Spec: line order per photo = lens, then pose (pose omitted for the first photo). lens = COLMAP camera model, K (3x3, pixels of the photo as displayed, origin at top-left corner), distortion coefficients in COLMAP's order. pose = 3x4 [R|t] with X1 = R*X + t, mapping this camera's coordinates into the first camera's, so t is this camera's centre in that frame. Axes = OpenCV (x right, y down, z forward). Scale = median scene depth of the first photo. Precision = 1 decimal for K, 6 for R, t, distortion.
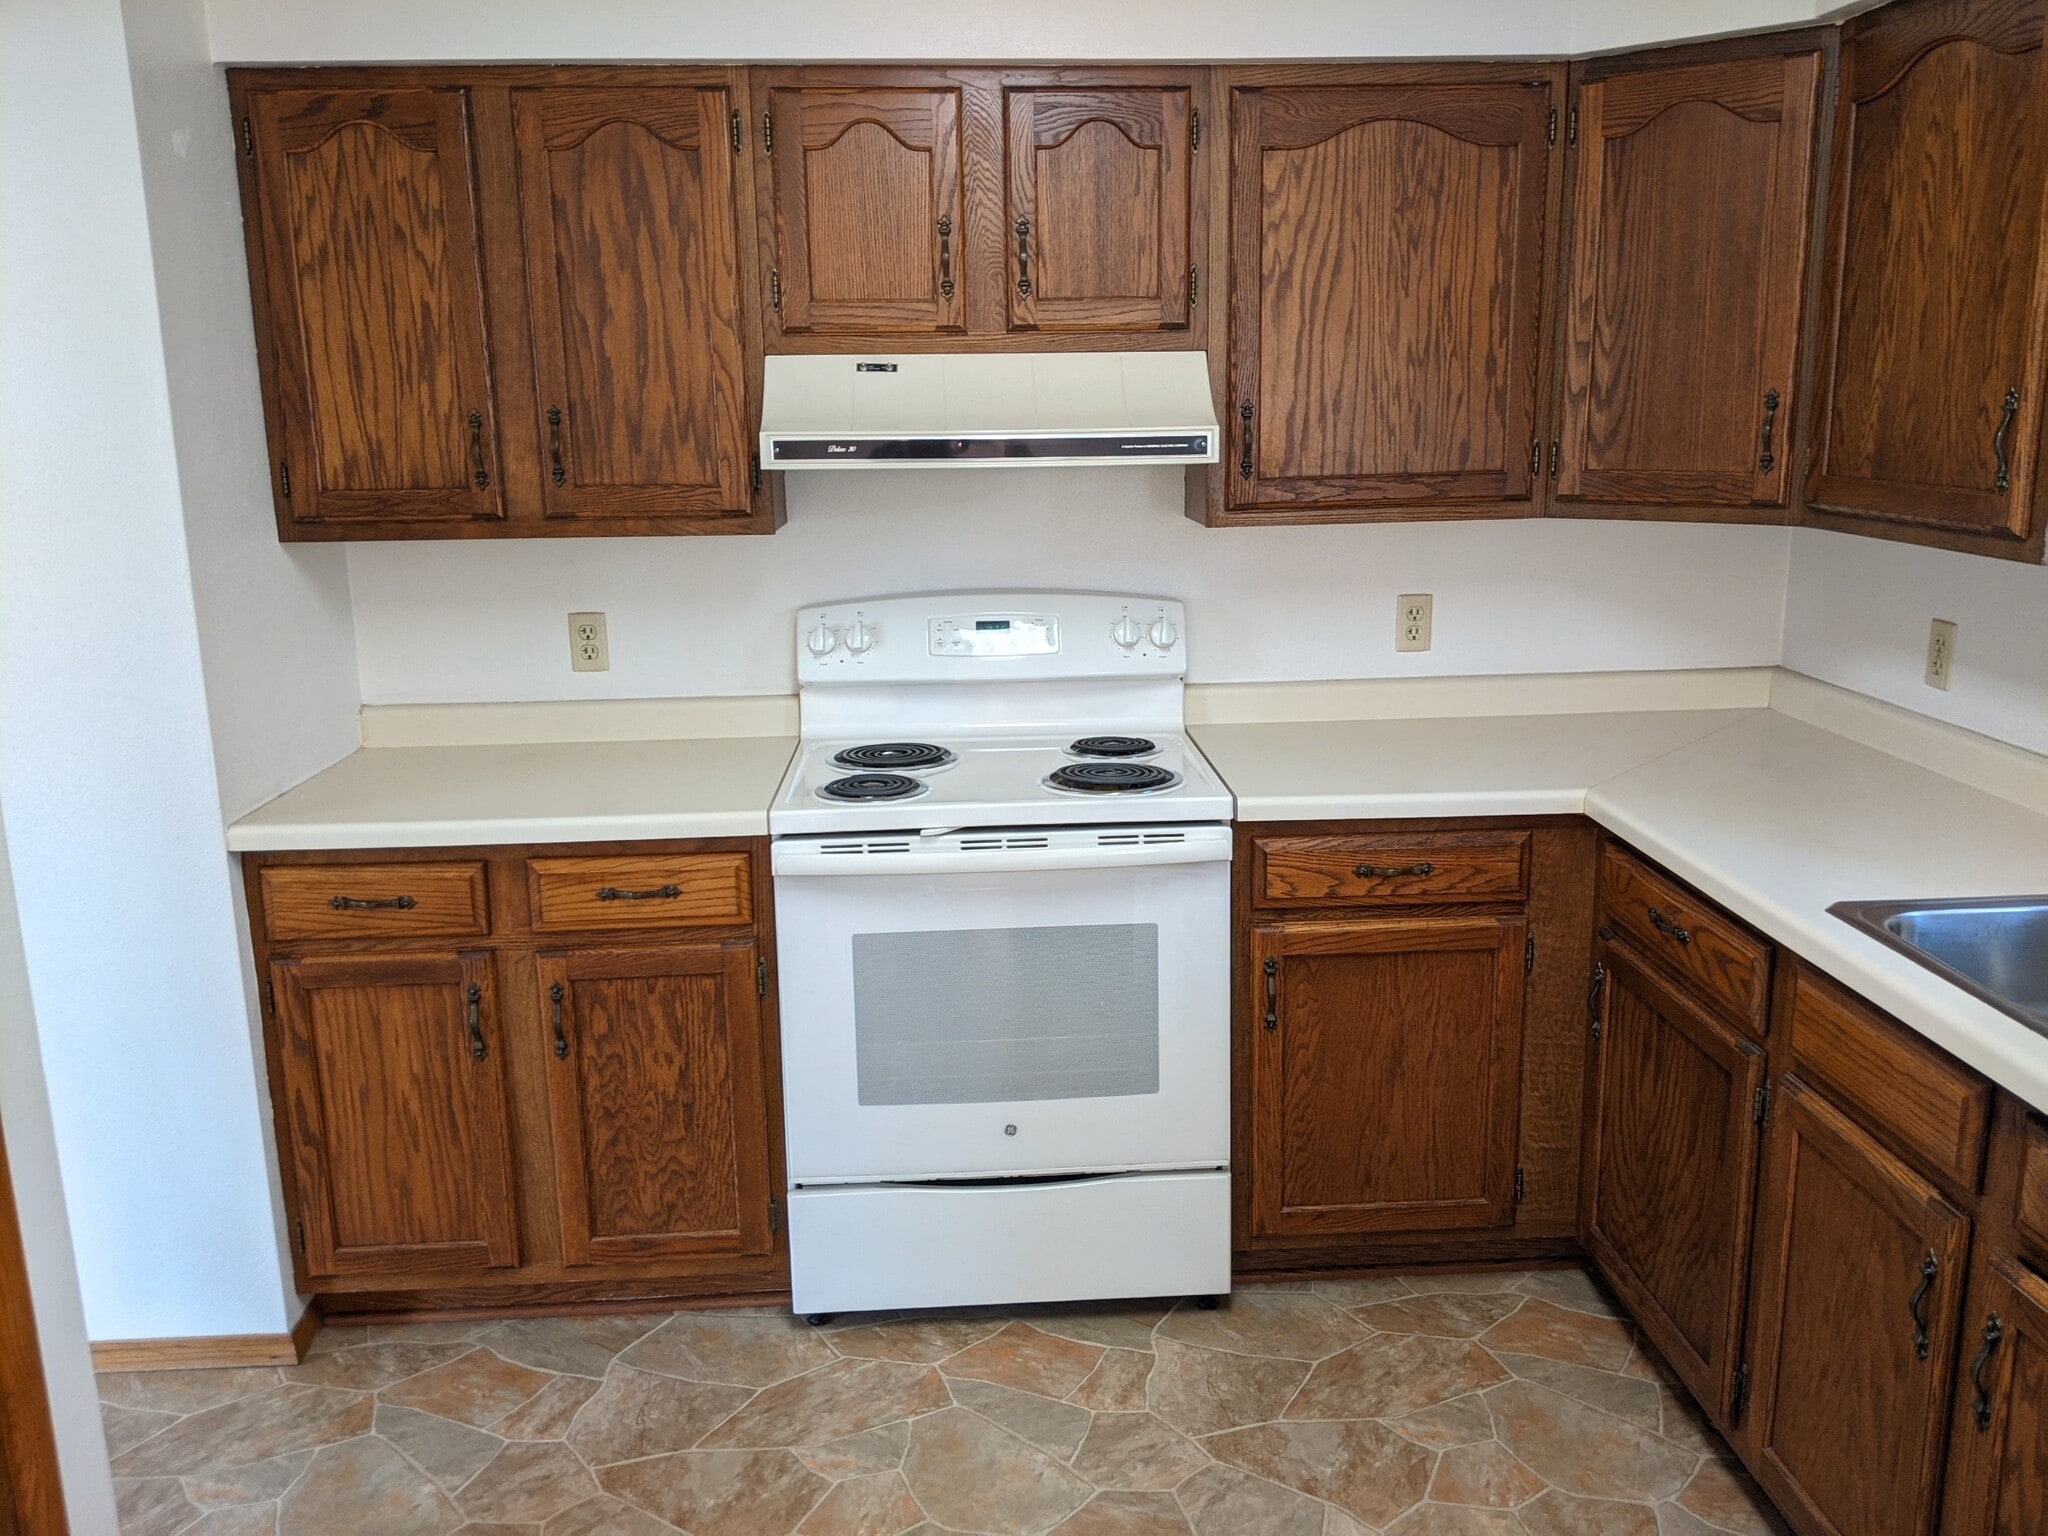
lens RADIAL K [[1507.4, 0, 1060.7], [0, 1507.4, 767.1], [0, 0, 1]] dist [0.083732, -0.151197]
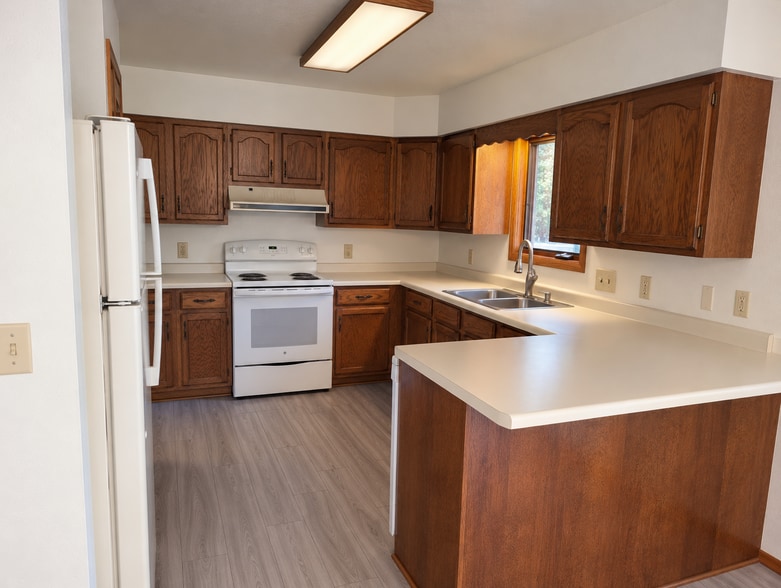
lens RADIAL K [[574.8, 0, 404.5], [0, 574.8, 293.7], [0, 0, 1]] dist [0.083732, -0.151197]
pose [[0.944766, 0.006483, 0.327682, -0.265510], [0.023133, 0.995992, -0.086401, 0.219503], [-0.326928, 0.089209, 0.940829, -0.786377]]
